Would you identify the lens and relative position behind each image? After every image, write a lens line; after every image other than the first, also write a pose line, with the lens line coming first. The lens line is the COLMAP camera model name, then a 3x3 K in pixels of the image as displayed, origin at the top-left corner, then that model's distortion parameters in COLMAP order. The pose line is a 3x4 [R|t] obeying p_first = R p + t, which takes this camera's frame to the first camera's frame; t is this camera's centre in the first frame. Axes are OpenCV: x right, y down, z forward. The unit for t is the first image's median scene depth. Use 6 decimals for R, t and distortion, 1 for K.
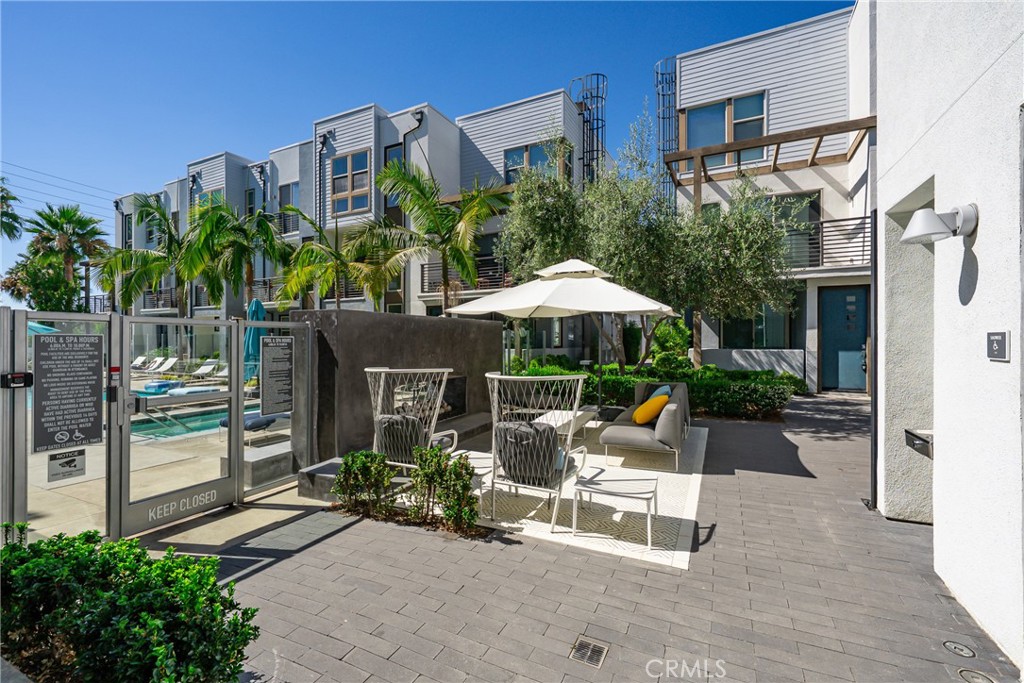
lens RADIAL K [[444.7, 0, 512.0], [0, 444.7, 341.5], [0, 0, 1]] dist [-0.001128, 0.000295]
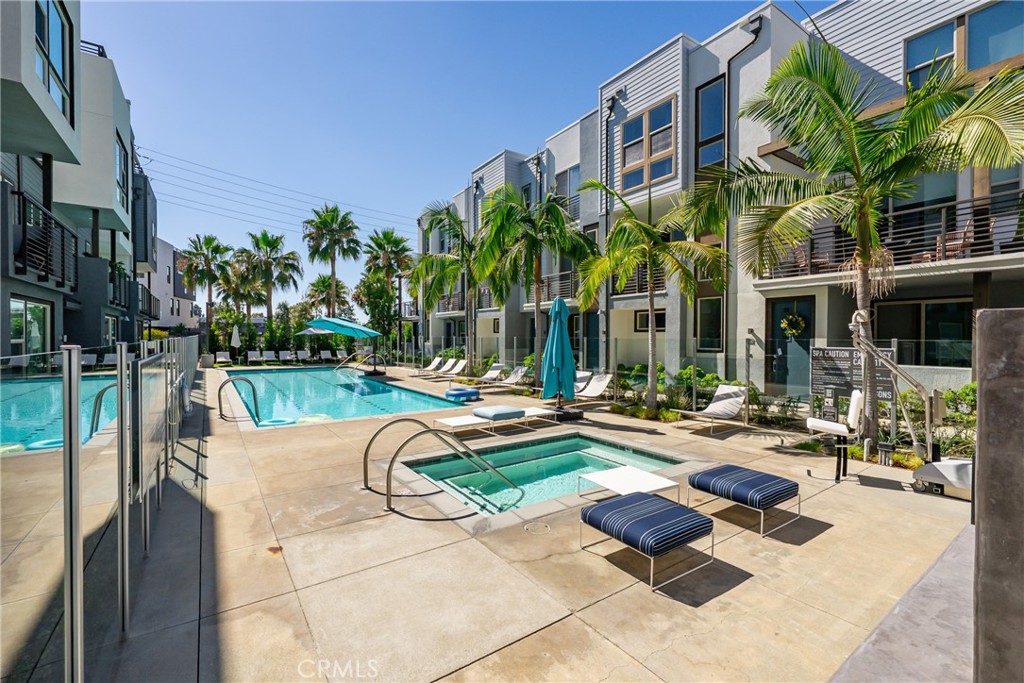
lens RADIAL K [[444.7, 0, 512.0], [0, 444.7, 341.5], [0, 0, 1]] dist [-0.001128, 0.000295]
pose [[0.869824, 0.005590, -0.493330, -0.171909], [-0.001560, 0.999962, 0.008579, -0.015298], [0.493359, -0.006693, 0.869800, 0.179832]]
